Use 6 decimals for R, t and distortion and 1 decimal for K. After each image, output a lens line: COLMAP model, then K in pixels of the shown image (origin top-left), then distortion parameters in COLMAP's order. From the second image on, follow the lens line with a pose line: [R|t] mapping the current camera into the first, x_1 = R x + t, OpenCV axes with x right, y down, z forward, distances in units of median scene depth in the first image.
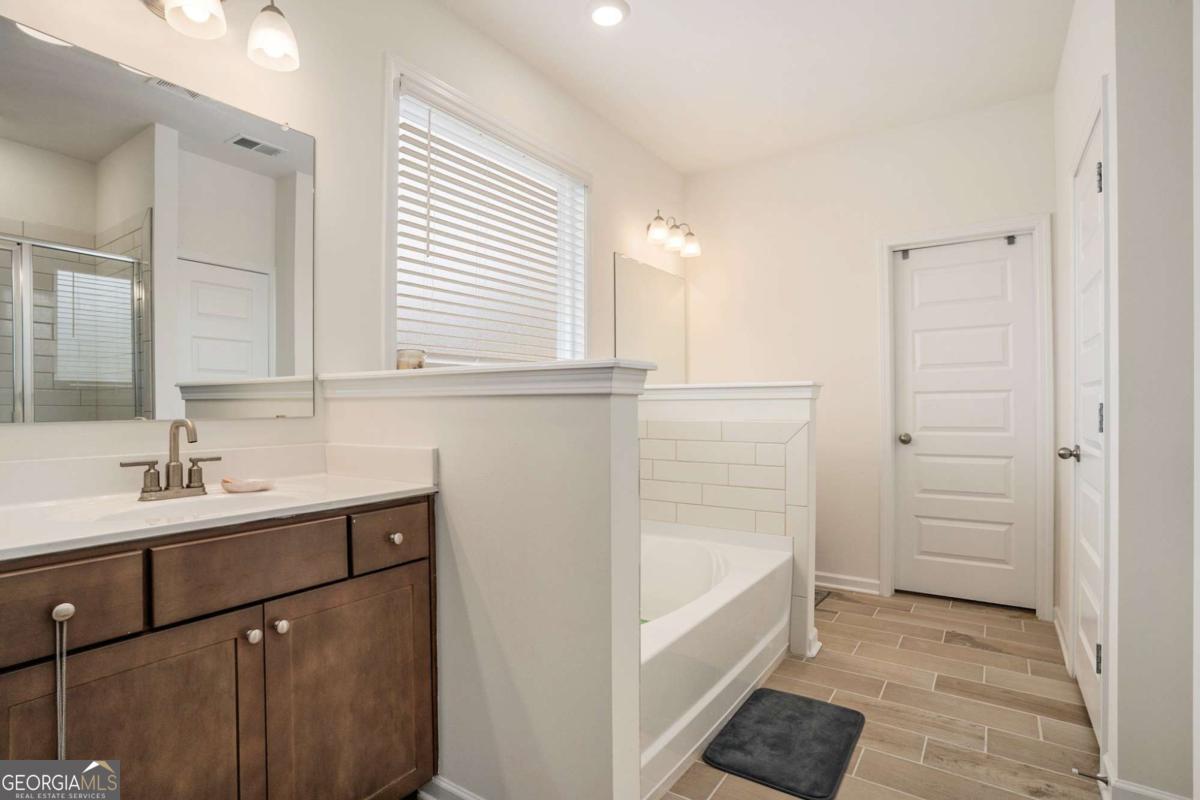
lens RADIAL K [[598.3, 0, 597.3], [0, 598.3, 403.9], [0, 0, 1]] dist [-0.024765, 0.001257]
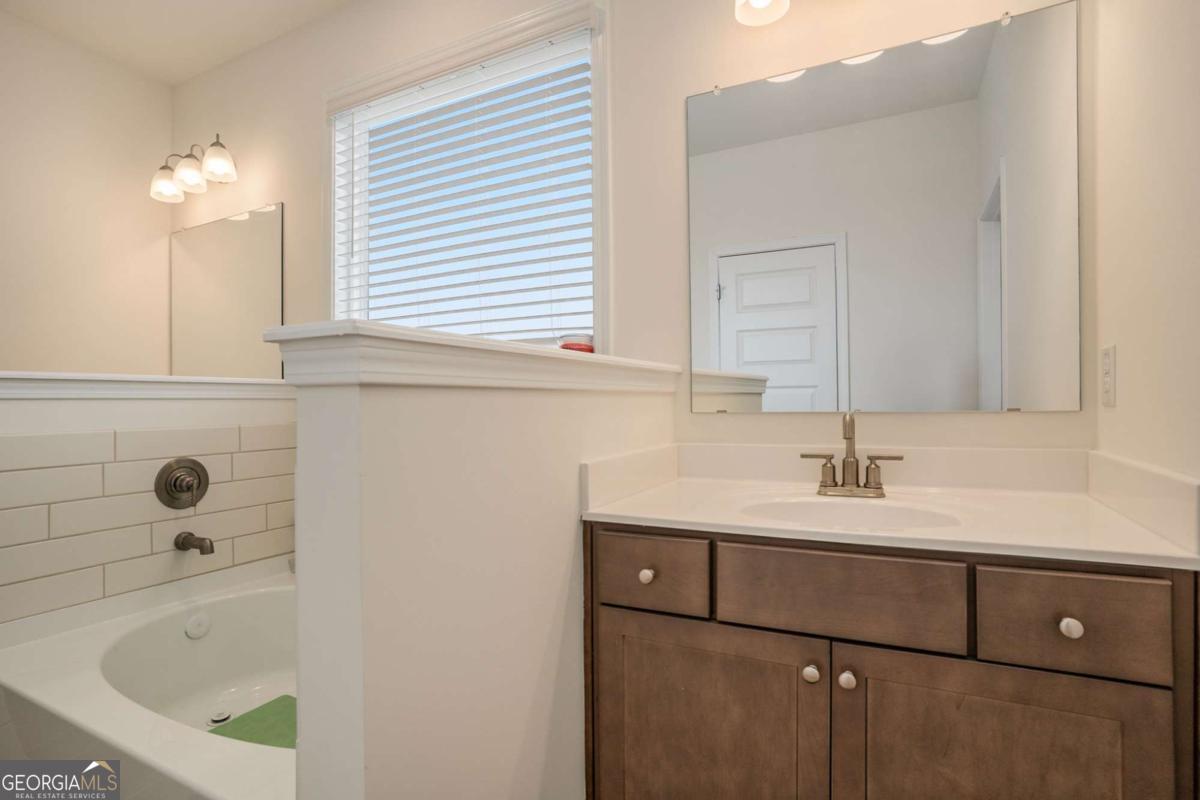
lens RADIAL K [[598.3, 0, 601.0], [0, 598.3, 406.2], [0, 0, 1]] dist [-0.024765, 0.001257]
pose [[0.122632, 0.002541, -0.992449, 0.170798], [0.020256, 0.999782, 0.005063, 0.004528], [0.992246, -0.020724, 0.122553, 0.503118]]
